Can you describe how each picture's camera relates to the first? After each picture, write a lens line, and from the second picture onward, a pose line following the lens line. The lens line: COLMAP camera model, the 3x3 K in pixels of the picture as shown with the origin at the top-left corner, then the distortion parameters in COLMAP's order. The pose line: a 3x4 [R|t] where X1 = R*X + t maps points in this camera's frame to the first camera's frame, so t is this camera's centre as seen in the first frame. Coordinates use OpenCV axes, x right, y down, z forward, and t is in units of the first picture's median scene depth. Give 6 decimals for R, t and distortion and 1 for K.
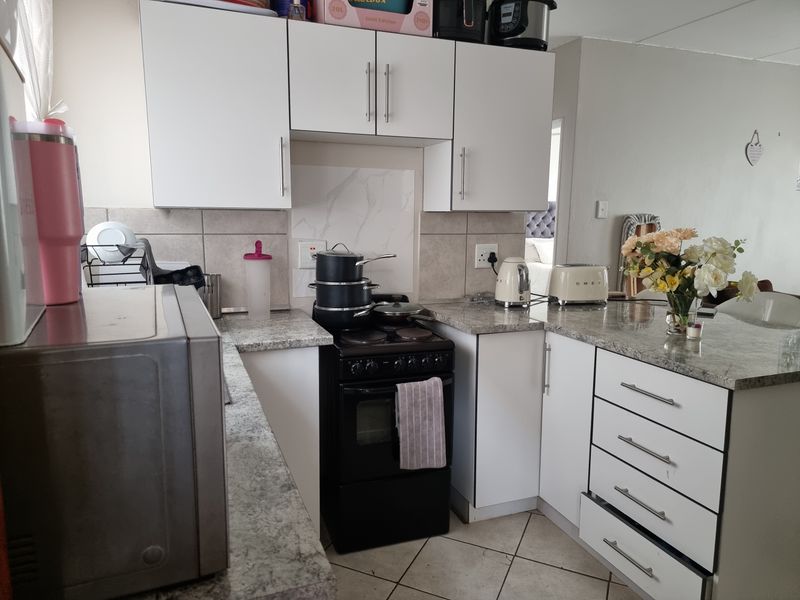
lens RADIAL K [[562.2, 0, 396.2], [0, 562.2, 299.8], [0, 0, 1]] dist [0.070187, -0.050520]
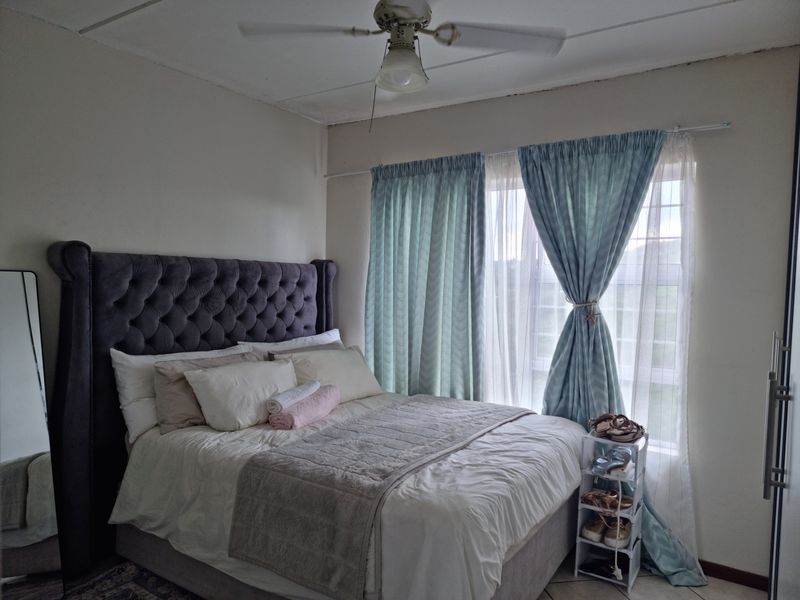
lens RADIAL K [[562.8, 0, 400.7], [0, 562.8, 304.6], [0, 0, 1]] dist [0.068467, -0.052601]
pose [[0.816398, -0.012747, 0.577349, 0.515619], [0.070617, 0.994457, -0.077901, -0.361167], [-0.573156, 0.104369, 0.812773, 2.159103]]
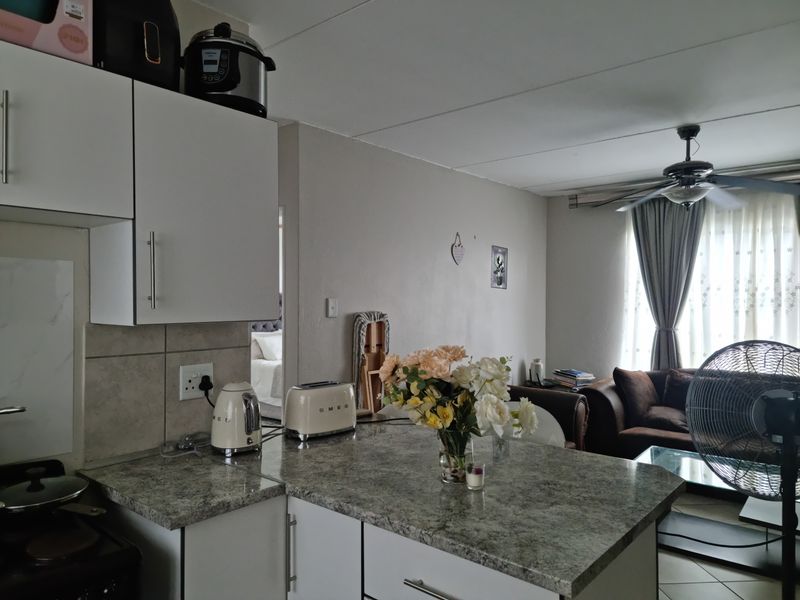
lens RADIAL K [[562.8, 0, 400.7], [0, 562.8, 304.6], [0, 0, 1]] dist [0.068467, -0.052601]
pose [[0.879851, -0.010003, 0.475144, 0.059686], [0.077183, 0.989513, -0.122093, -0.084139], [-0.468940, 0.144097, 0.871396, 0.305344]]
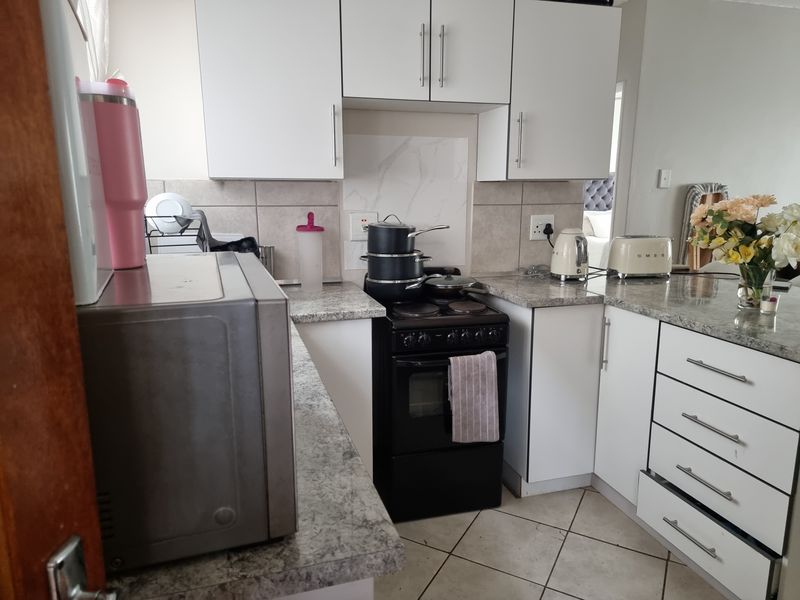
lens RADIAL K [[562.8, 0, 400.7], [0, 562.8, 304.6], [0, 0, 1]] dist [0.068467, -0.052601]
pose [[0.997367, 0.006251, -0.072243, -0.013272], [-0.002579, 0.998705, 0.050808, 0.006891], [0.072467, -0.050488, 0.996092, 0.013536]]
